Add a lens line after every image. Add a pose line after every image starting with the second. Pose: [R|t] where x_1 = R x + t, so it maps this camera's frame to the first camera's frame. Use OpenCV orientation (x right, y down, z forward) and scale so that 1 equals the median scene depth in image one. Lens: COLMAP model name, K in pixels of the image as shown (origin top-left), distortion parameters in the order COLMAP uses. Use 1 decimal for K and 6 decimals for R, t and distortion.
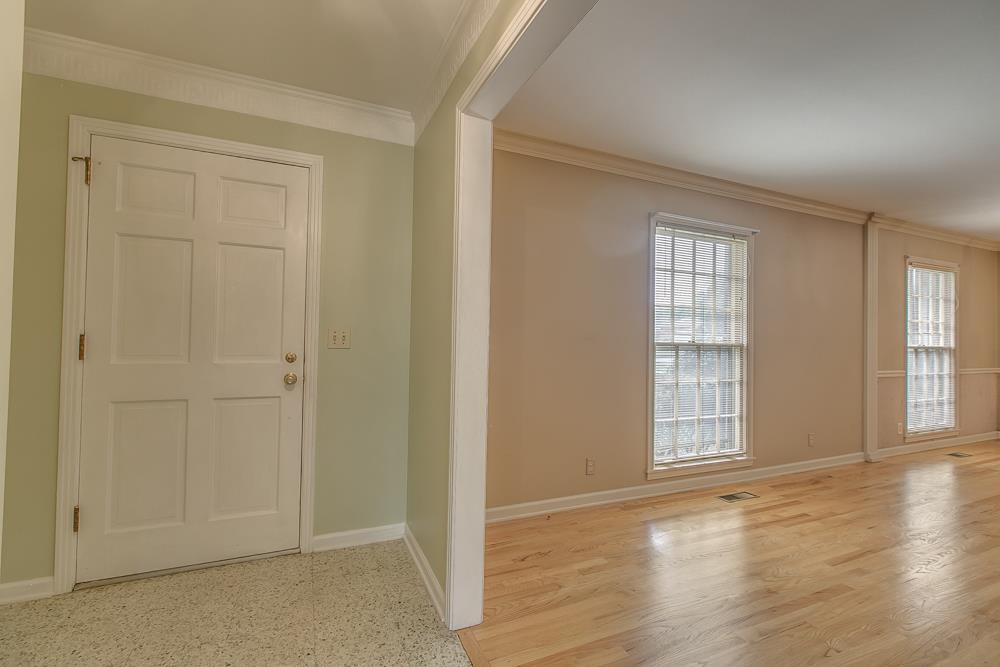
lens RADIAL K [[442.6, 0, 500.0], [0, 442.6, 333.5], [0, 0, 1]] dist [0.001113, 0.000663]
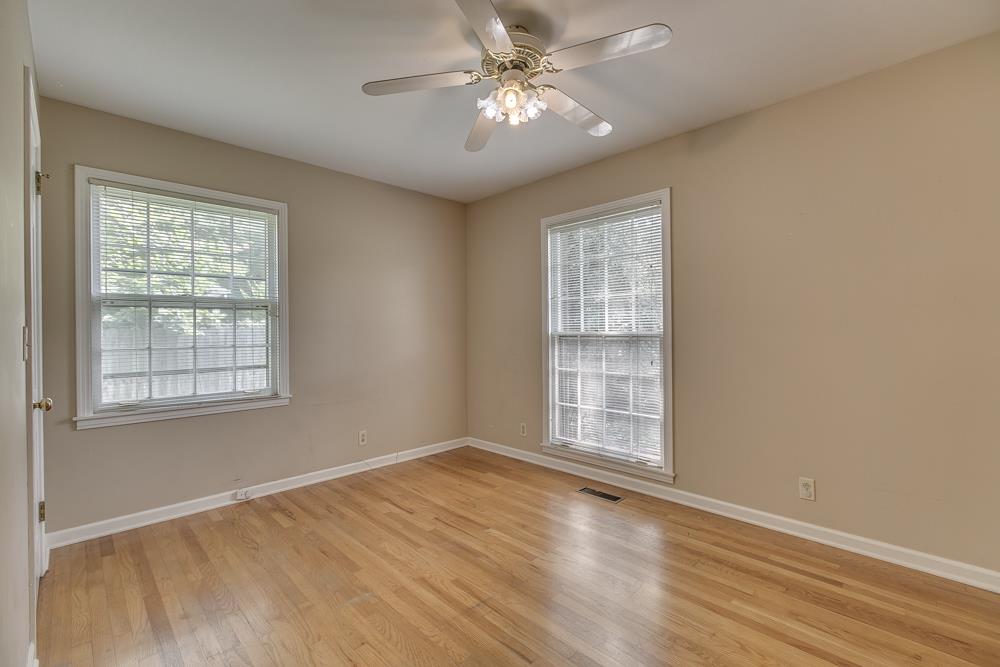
lens RADIAL K [[442.6, 0, 500.0], [0, 442.6, 333.5], [0, 0, 1]] dist [0.001113, 0.000663]
pose [[0.355718, -0.014482, -0.934481, 1.243871], [0.030774, 0.999519, -0.003775, 0.018331], [0.934086, -0.027415, 0.355993, 0.435829]]
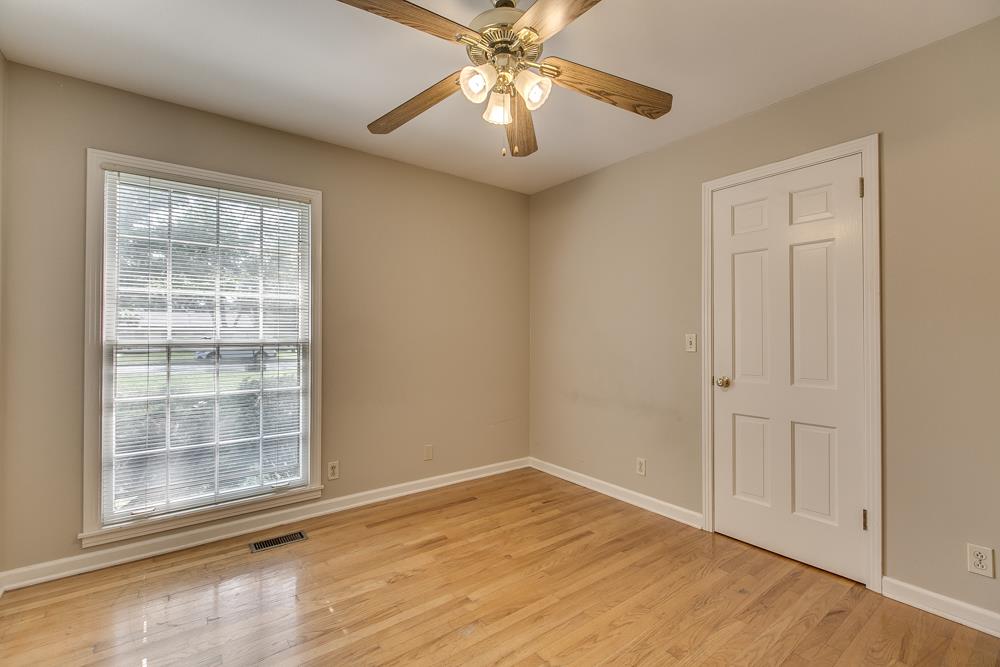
lens RADIAL K [[428.5, 0, 500.0], [0, 428.5, 333.5], [0, 0, 1]] dist [-0.001490, -0.000110]
pose [[0.975005, -0.013889, 0.221749, 0.730128], [0.011221, 0.999849, 0.013287, 0.004017], [-0.221900, -0.010466, 0.975013, 0.205313]]
